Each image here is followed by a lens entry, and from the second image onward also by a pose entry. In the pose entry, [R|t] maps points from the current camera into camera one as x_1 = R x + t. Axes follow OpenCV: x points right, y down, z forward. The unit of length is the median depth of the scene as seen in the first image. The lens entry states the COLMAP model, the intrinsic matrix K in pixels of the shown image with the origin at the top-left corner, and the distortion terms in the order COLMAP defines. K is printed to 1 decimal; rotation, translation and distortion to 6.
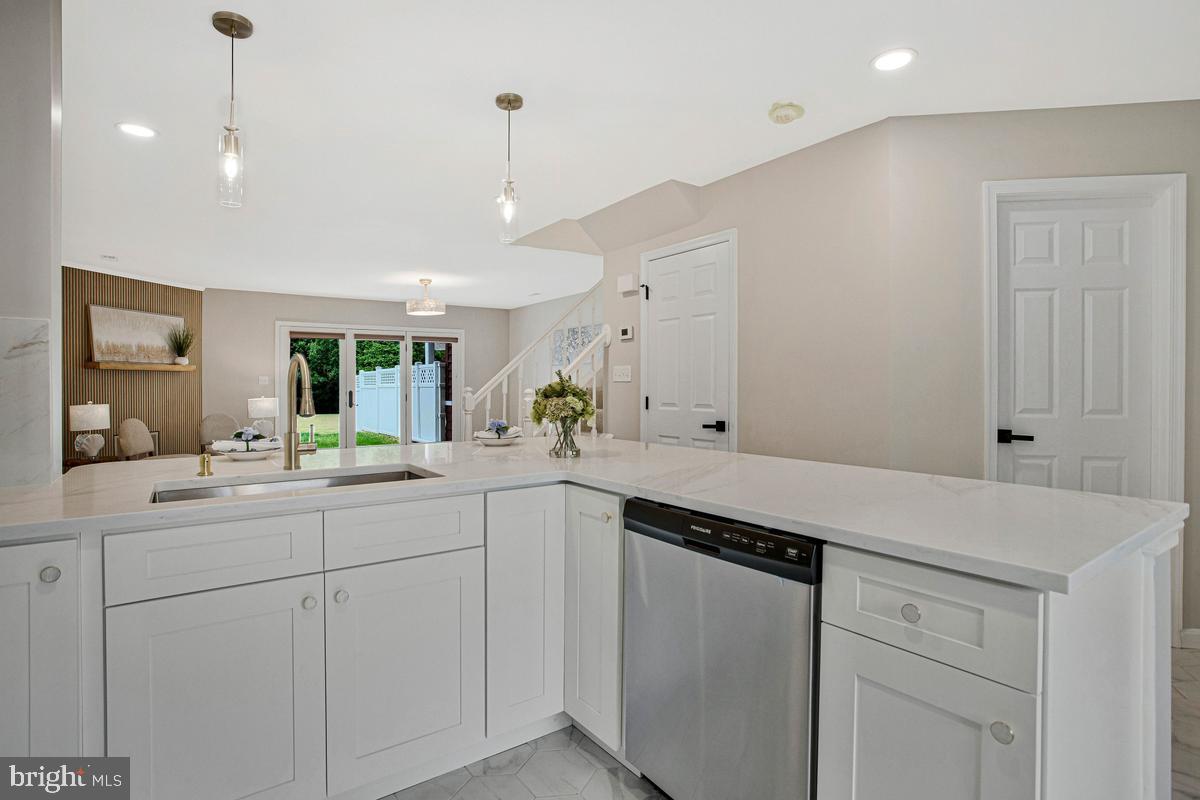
lens RADIAL K [[604.2, 0, 601.6], [0, 604.2, 389.2], [0, 0, 1]] dist [-0.083686, 0.041152]
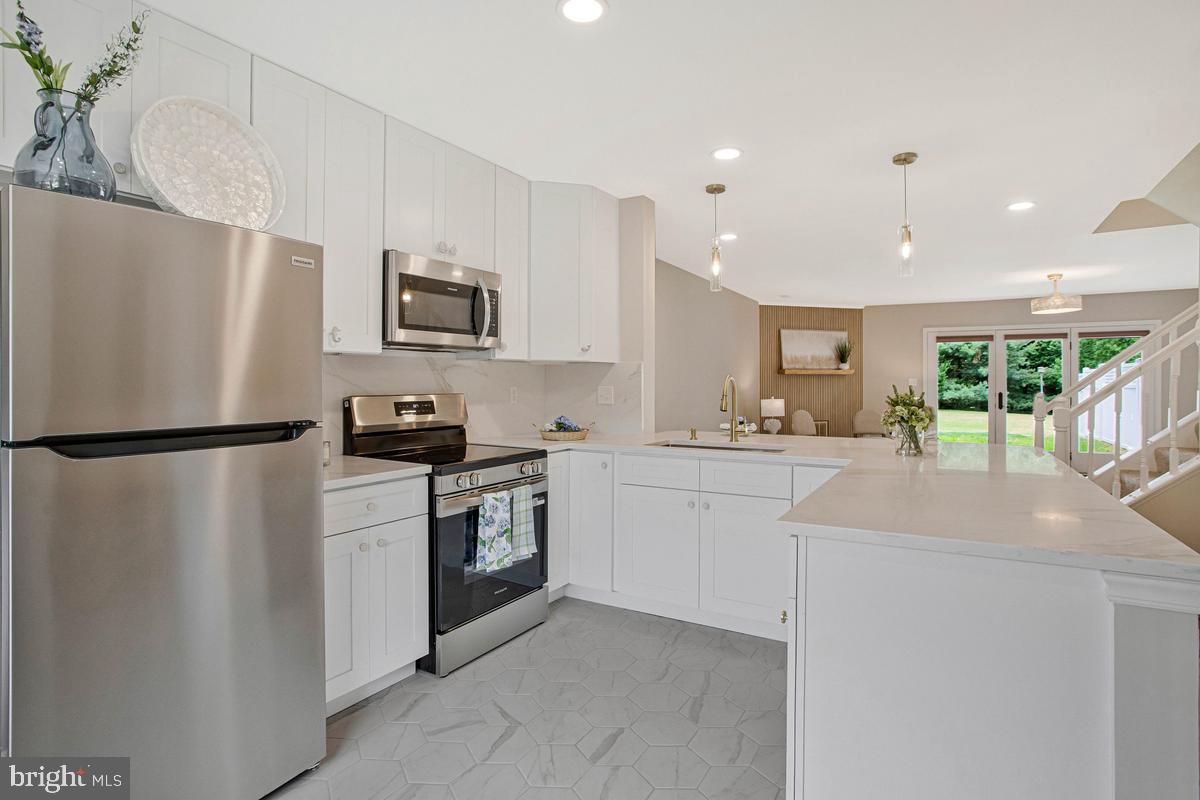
lens RADIAL K [[615.6, 0, 599.8], [0, 615.6, 381.2], [0, 0, 1]] dist [-0.041025, 0.000033]
pose [[0.414283, 0.004195, -0.910139, 0.291153], [-0.010628, 0.999943, -0.000229, -0.011524], [0.910086, 0.009768, 0.414304, -0.032670]]
